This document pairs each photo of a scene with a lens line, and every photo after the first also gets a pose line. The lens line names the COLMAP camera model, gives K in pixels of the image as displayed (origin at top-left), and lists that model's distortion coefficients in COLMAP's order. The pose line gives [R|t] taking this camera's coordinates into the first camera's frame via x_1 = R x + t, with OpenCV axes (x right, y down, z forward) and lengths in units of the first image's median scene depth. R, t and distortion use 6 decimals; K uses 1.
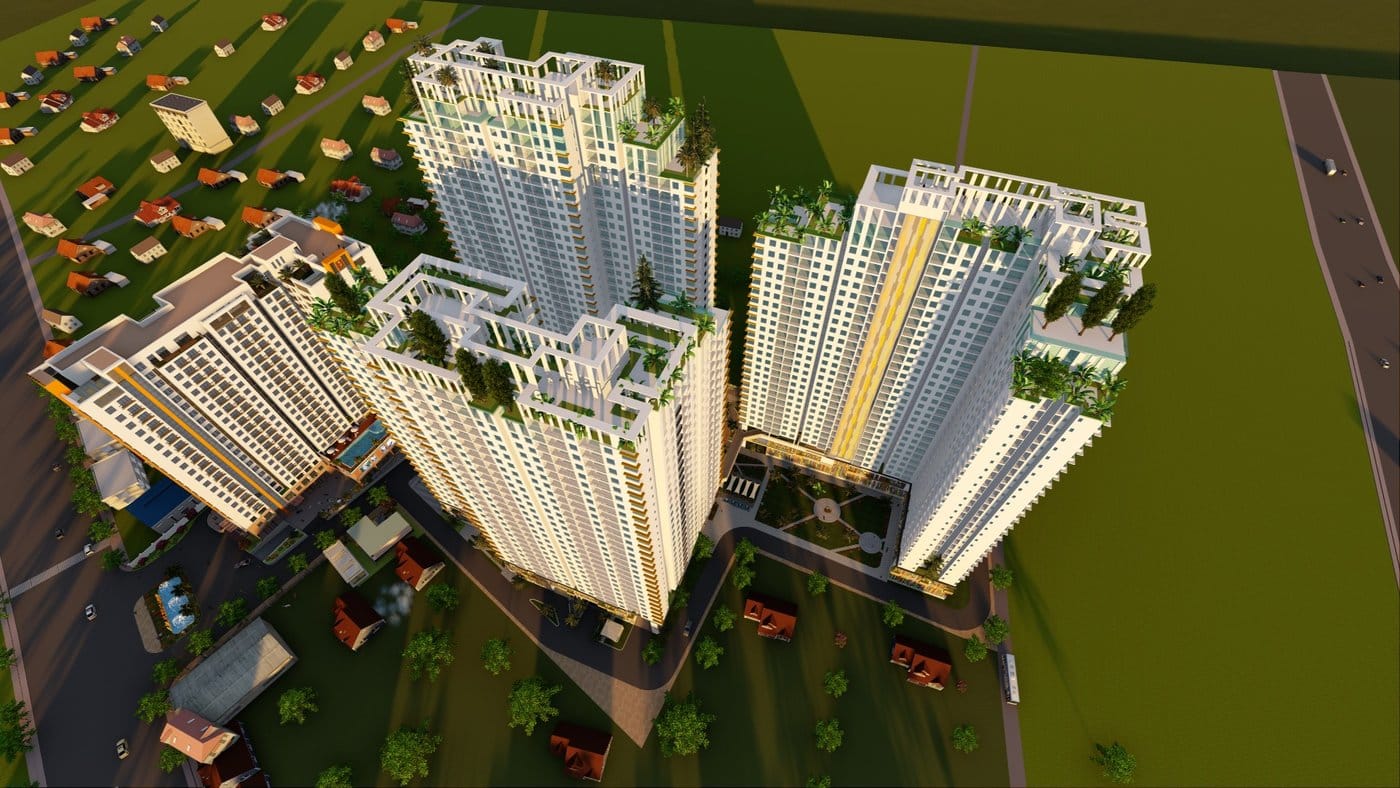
lens RADIAL K [[576.9, 0, 701.8], [0, 576.9, 419.3], [0, 0, 1]] dist [-0.002520, -0.000160]
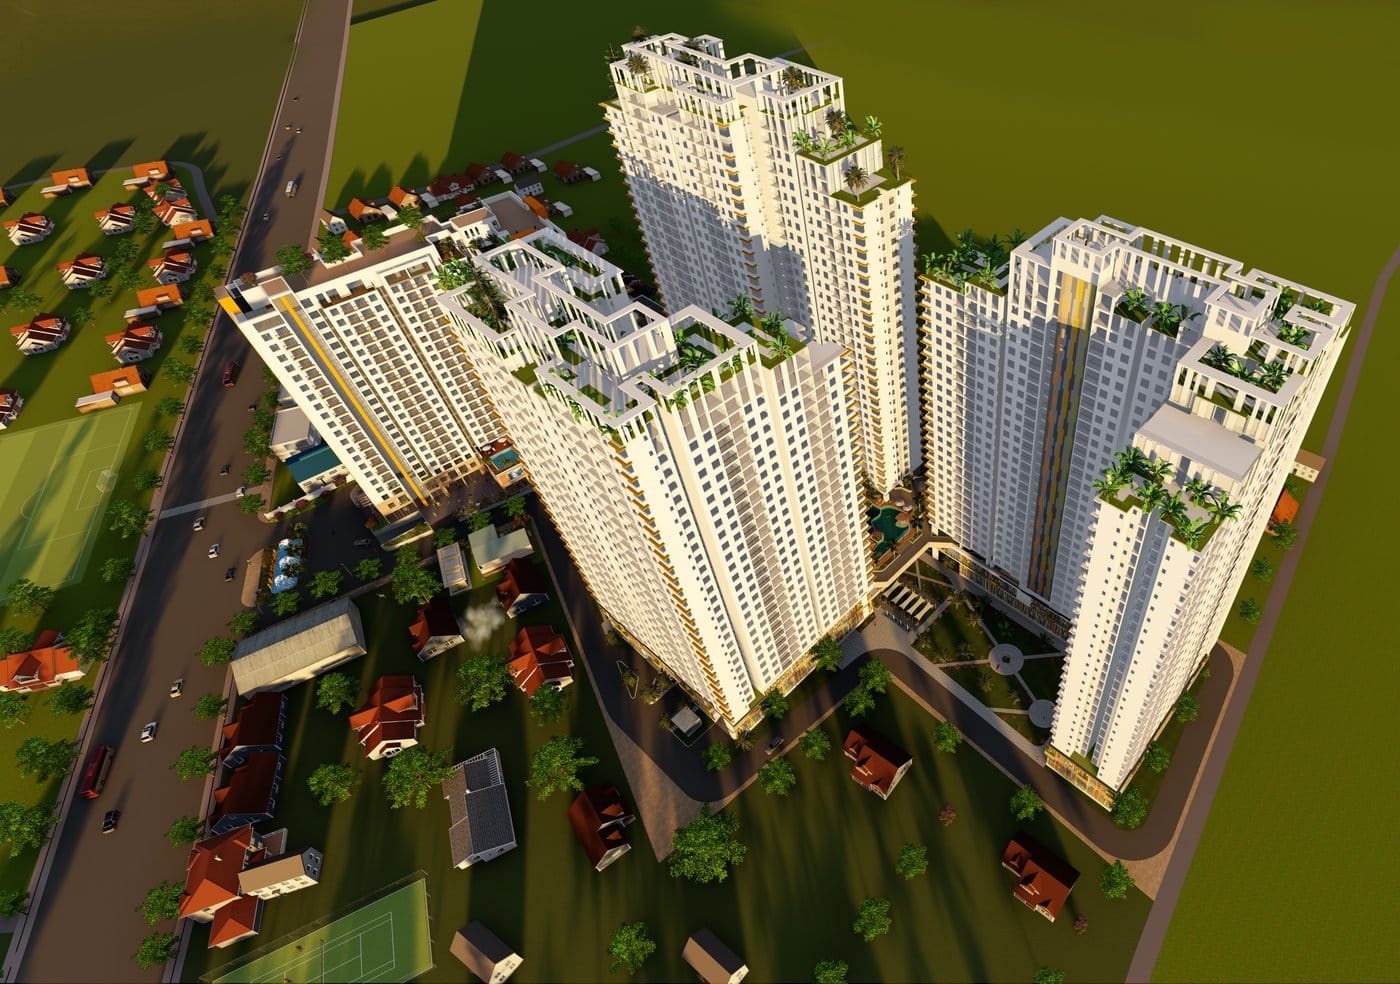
lens RADIAL K [[791.5, 0, 949.3], [0, 791.5, 487.3], [0, 0, 1]] dist [-0.002302, -0.001067]
pose [[0.952518, 0.217973, -0.212595, 0.427841], [-0.242004, 0.965696, -0.094157, 0.074212], [0.184778, 0.141135, 0.972593, -0.077274]]
